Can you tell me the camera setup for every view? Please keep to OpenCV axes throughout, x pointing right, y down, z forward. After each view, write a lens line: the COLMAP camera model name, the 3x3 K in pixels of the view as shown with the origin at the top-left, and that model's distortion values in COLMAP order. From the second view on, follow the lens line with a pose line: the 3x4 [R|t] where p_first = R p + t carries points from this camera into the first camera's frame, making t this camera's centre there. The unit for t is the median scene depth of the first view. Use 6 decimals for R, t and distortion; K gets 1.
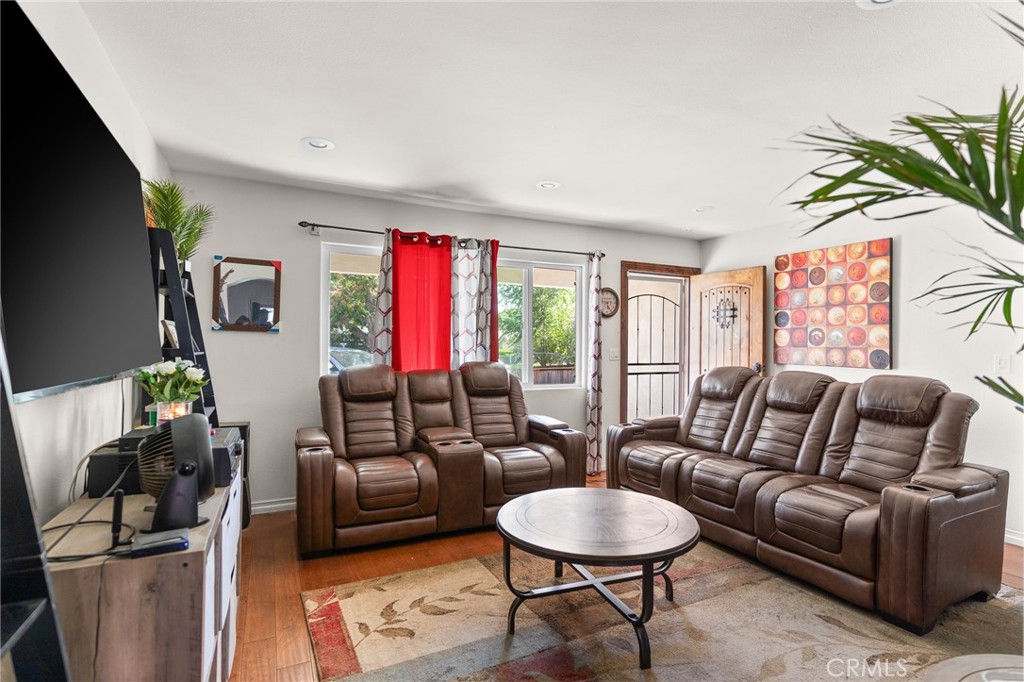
lens RADIAL K [[502.7, 0, 512.0], [0, 502.7, 341.0], [0, 0, 1]] dist [-0.000428, -0.000753]
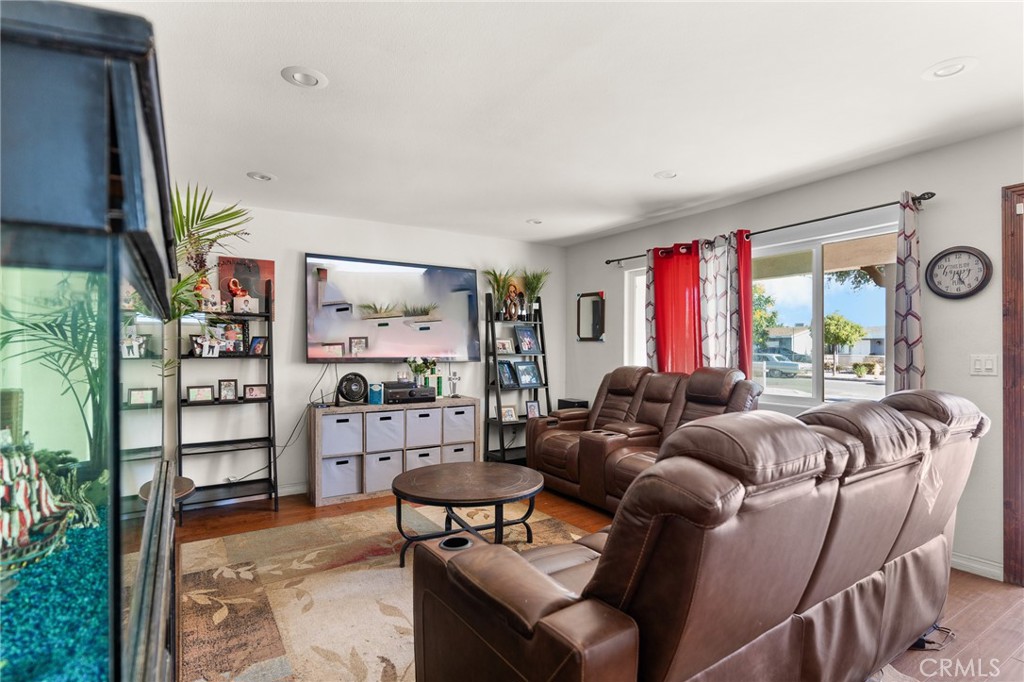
lens RADIAL K [[504.9, 0, 512.0], [0, 504.9, 341.0], [0, 0, 1]] dist [-0.000029, 0.000109]
pose [[0.132246, -0.024018, -0.990926, 0.810615], [0.011483, 0.999676, -0.022698, 0.009094], [0.991150, -0.008377, 0.132479, 0.497948]]
